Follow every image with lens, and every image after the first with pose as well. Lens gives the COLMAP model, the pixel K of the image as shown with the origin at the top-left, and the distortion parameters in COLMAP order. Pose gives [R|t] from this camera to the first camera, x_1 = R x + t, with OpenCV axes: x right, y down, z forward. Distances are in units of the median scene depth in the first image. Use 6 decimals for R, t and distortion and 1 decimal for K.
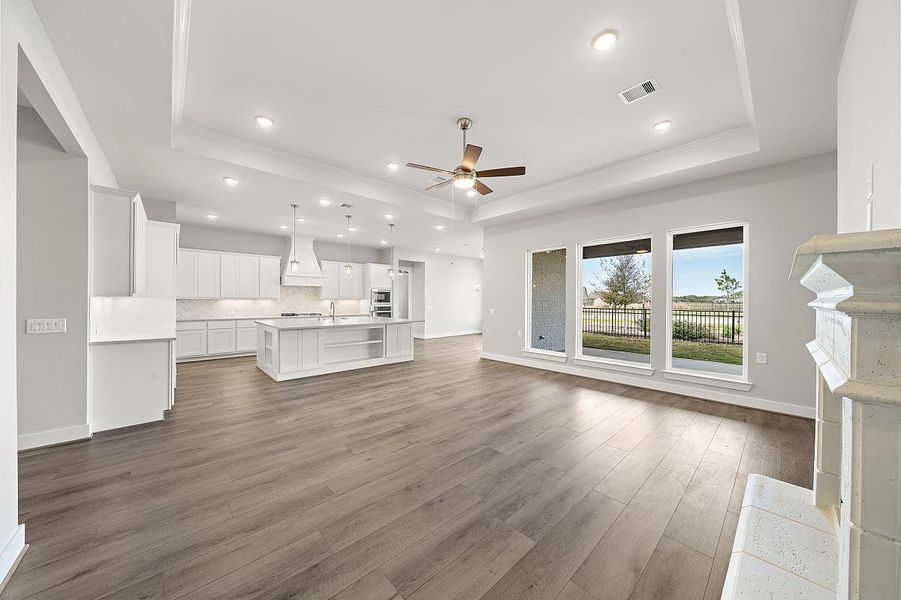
lens RADIAL K [[306.2, 0, 448.4], [0, 306.2, 301.1], [0, 0, 1]] dist [-0.006713, -0.000051]
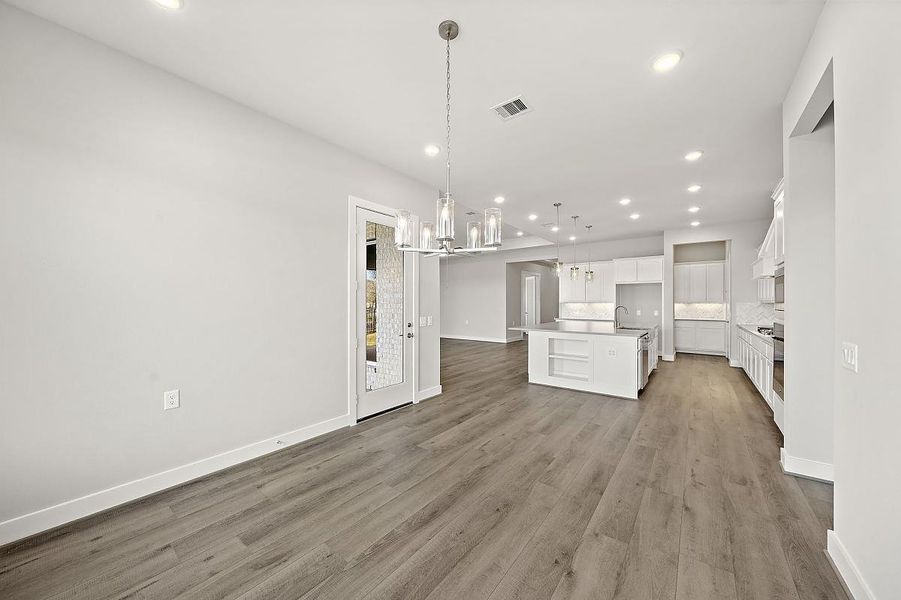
lens RADIAL K [[315.7, 0, 448.2], [0, 315.7, 300.7], [0, 0, 1]] dist [0.000785, 0.000054]
pose [[-0.987039, -0.006971, -0.160332, 0.229508], [-0.006426, 0.999972, -0.003921, -0.004742], [0.160355, -0.002839, -0.987055, 1.874565]]
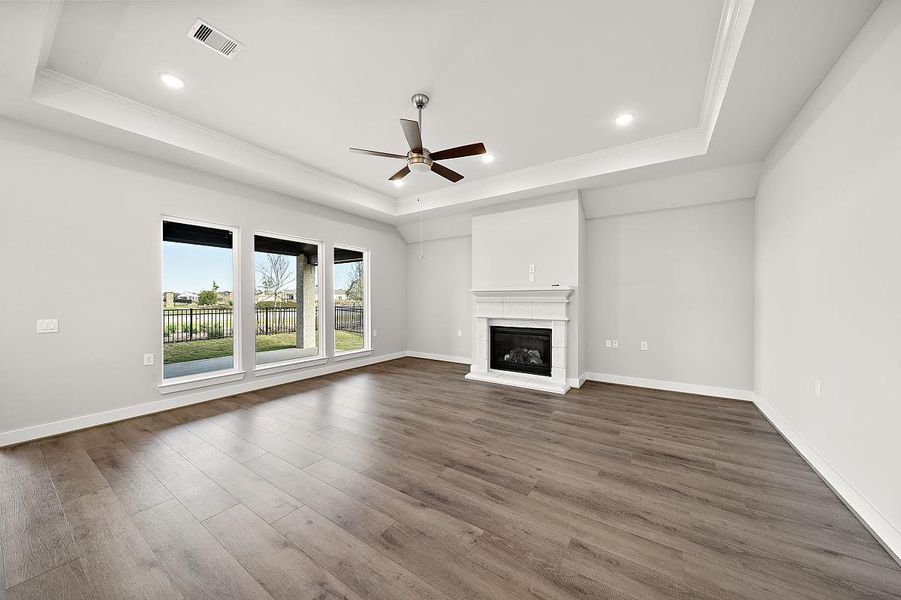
lens RADIAL K [[315.7, 0, 448.2], [0, 315.7, 300.7], [0, 0, 1]] dist [0.000785, 0.000054]
pose [[-0.238334, -0.007185, 0.971157, -0.463040], [0.000202, 0.999972, 0.007448, -0.004383], [-0.971183, 0.001971, -0.238326, 0.611067]]
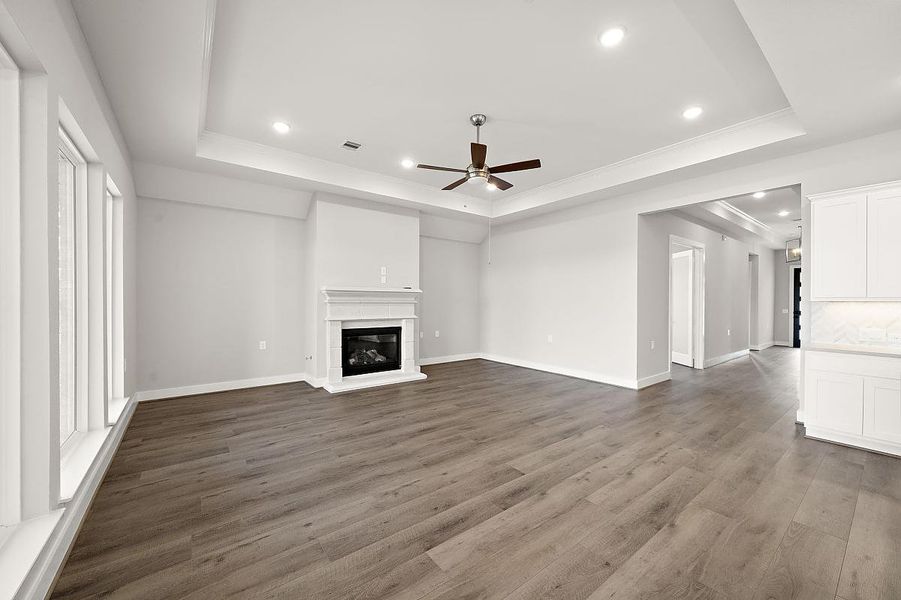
lens RADIAL K [[345.7, 0, 450.5], [0, 345.7, 300.0], [0, 0, 1]] dist [0.000370, 0.000201]
pose [[-0.996386, -0.009872, 0.084370, 0.022676], [-0.009965, 0.999950, -0.000675, -0.003142], [-0.084360, -0.001513, -0.996434, 1.129320]]
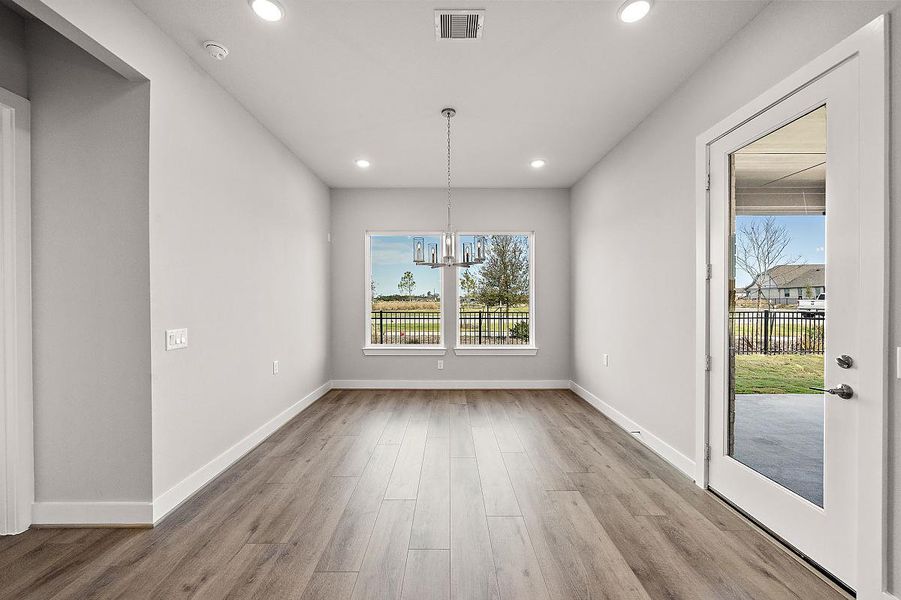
lens RADIAL K [[345.7, 0, 450.5], [0, 345.7, 300.0], [0, 0, 1]] dist [0.000370, 0.000201]
pose [[0.671874, -0.004152, 0.740654, -0.181081], [0.004815, 0.999988, 0.001238, -0.002544], [-0.740650, 0.002735, 0.671886, 1.244116]]
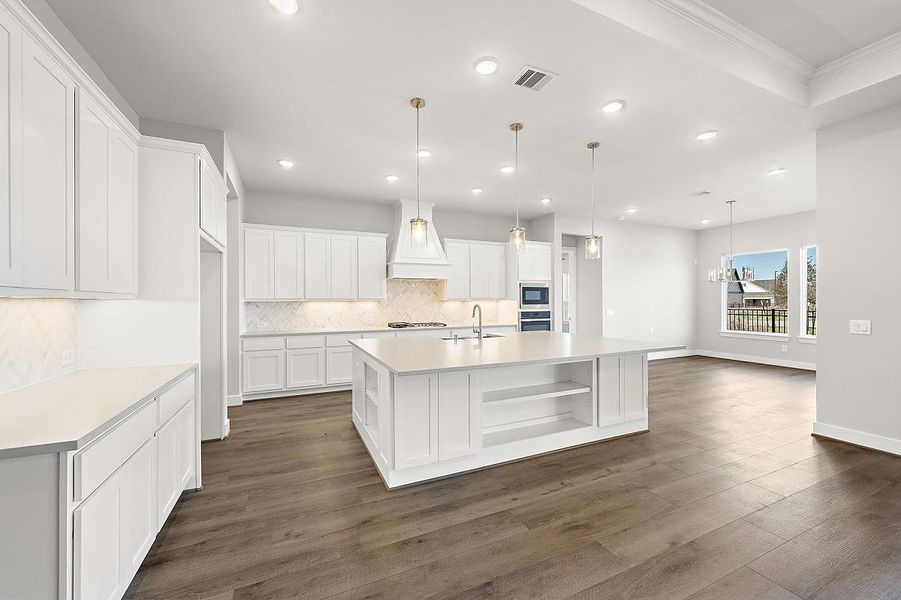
lens RADIAL K [[351.0, 0, 449.1], [0, 351.0, 301.7], [0, 0, 1]] dist [0.001514, 0.000087]
pose [[0.951362, -0.008841, -0.307947, -0.252480], [0.008675, 0.999961, -0.001907, -0.001994], [0.307952, -0.000858, 0.951401, 0.430972]]
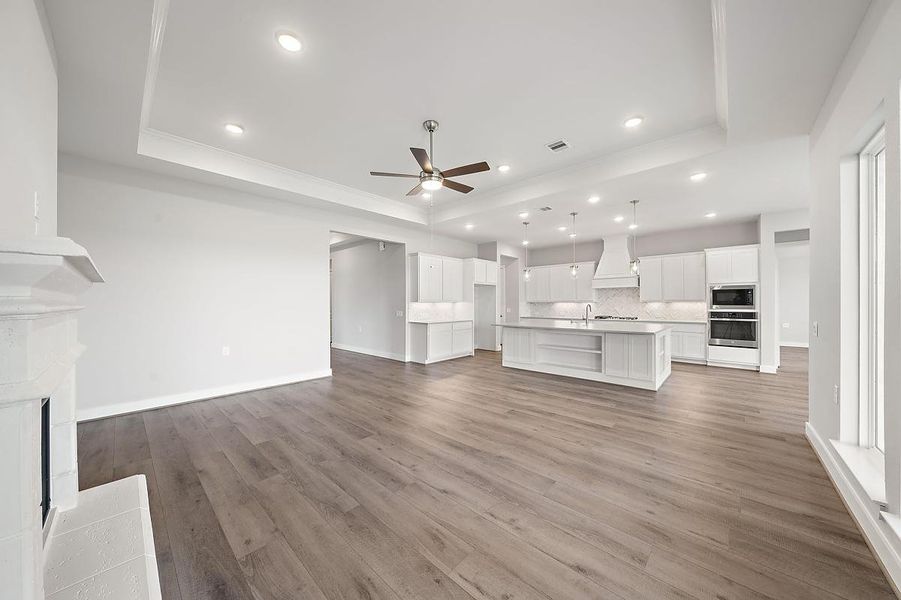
lens RADIAL K [[306.2, 0, 448.4], [0, 306.2, 301.1], [0, 0, 1]] dist [-0.006713, -0.000051]
pose [[0.084730, -0.009717, -0.996357, 0.560445], [0.001417, 0.999953, -0.009632, 0.000461], [0.996403, -0.000595, 0.084740, 0.519345]]
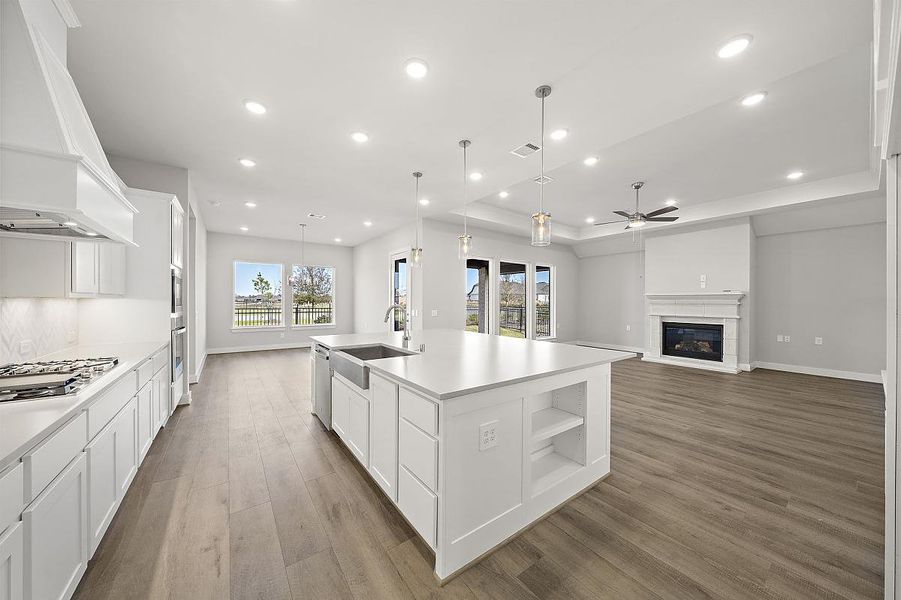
lens RADIAL K [[306.2, 0, 448.4], [0, 306.2, 301.1], [0, 0, 1]] dist [-0.006713, -0.000051]
pose [[0.113759, -0.003343, 0.993503, -0.835310], [-0.002496, 0.999990, 0.003651, -0.005657], [-0.993505, -0.002895, 0.113750, 0.940926]]
